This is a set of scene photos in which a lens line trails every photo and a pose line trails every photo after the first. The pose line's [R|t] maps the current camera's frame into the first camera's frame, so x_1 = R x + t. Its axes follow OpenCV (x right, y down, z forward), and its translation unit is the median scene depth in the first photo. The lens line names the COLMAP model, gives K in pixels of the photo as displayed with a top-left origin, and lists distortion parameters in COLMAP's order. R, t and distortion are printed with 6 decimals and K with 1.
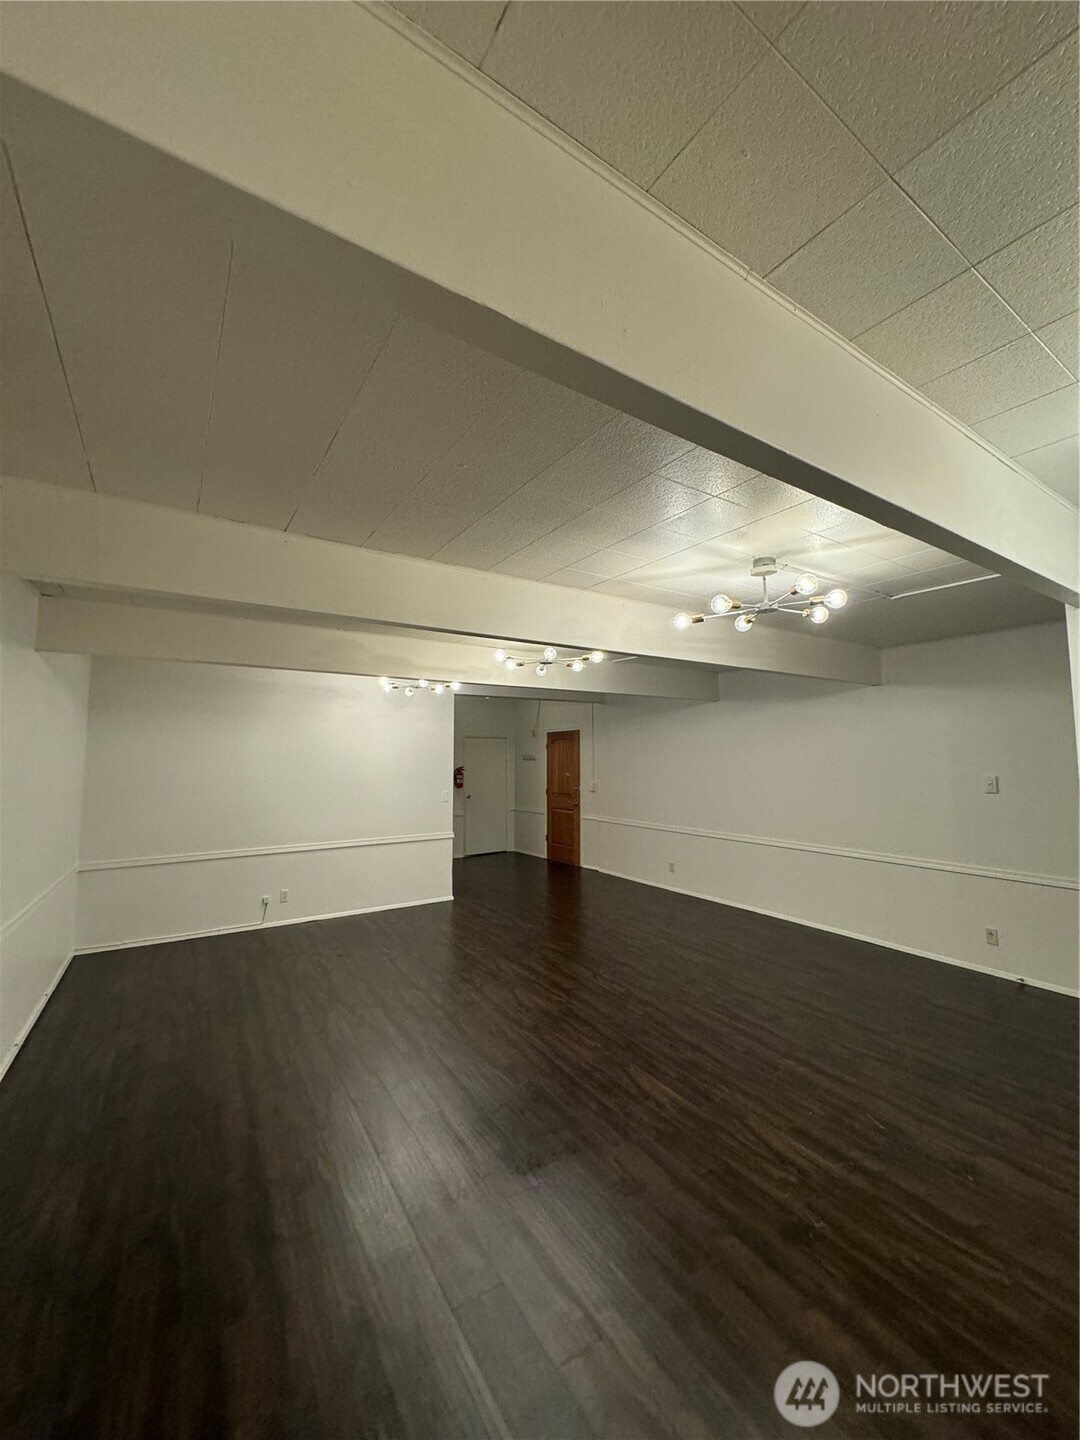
lens RADIAL K [[574.8, 0, 540.0], [0, 574.8, 720.0], [0, 0, 1]] dist [-0.000676, -0.000309]
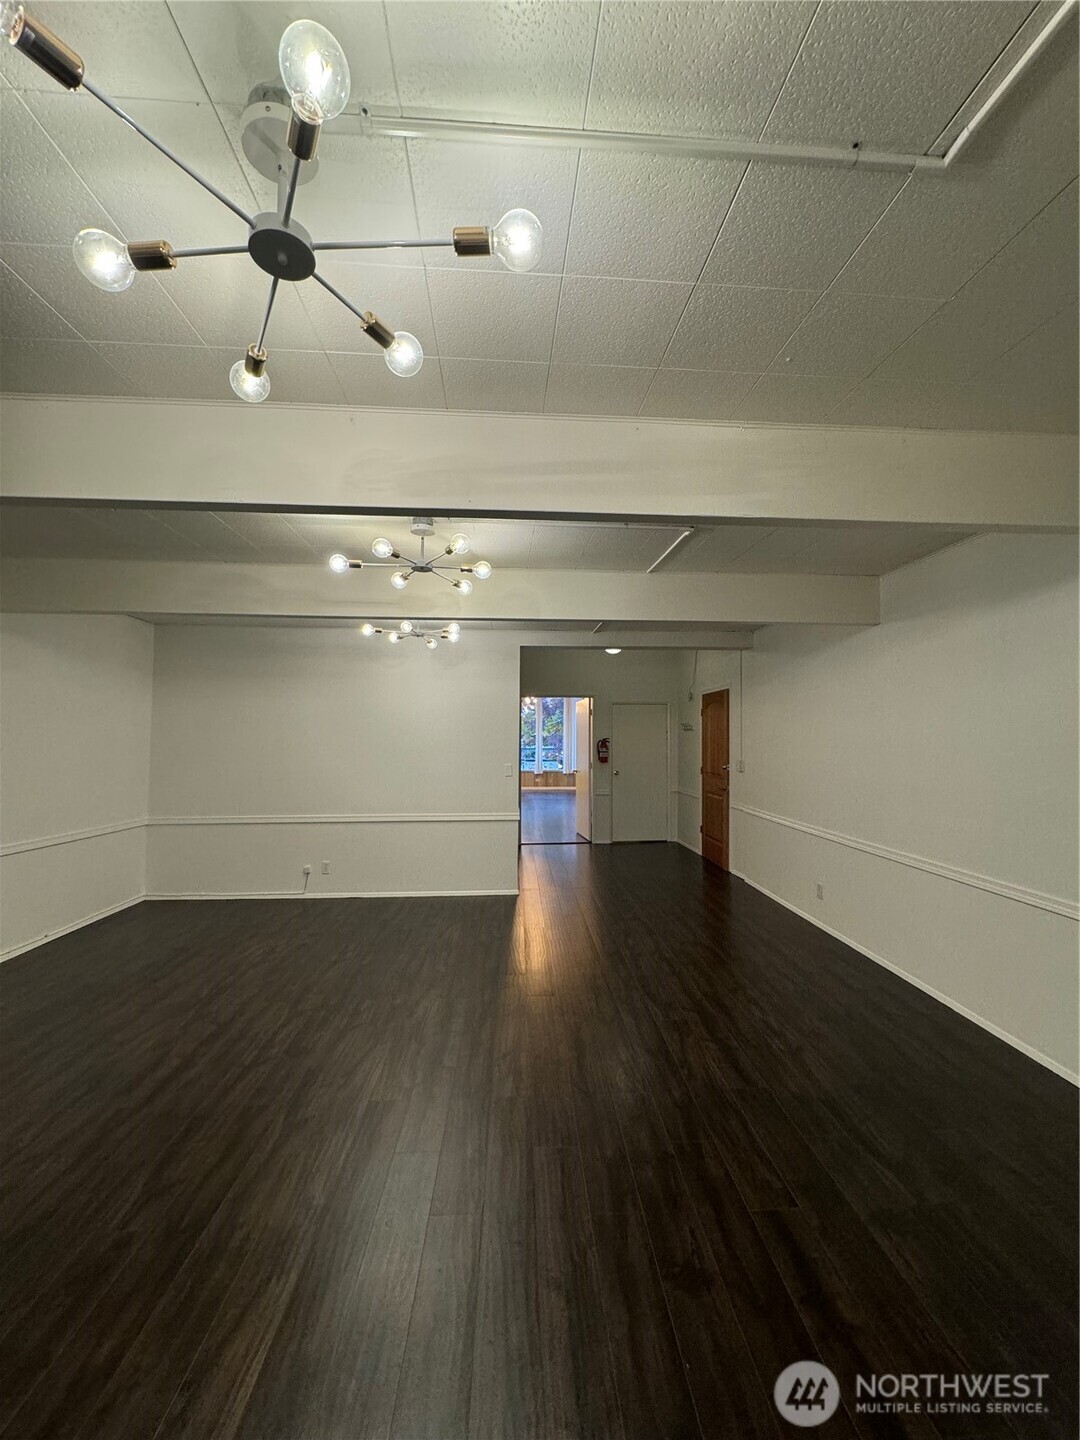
lens RADIAL K [[574.8, 0, 540.0], [0, 574.8, 720.0], [0, 0, 1]] dist [-0.000676, -0.000309]
pose [[0.872907, -0.007555, -0.487829, 0.209126], [0.026971, 0.999098, 0.032789, 0.025943], [0.487141, -0.041779, 0.872323, 0.225355]]
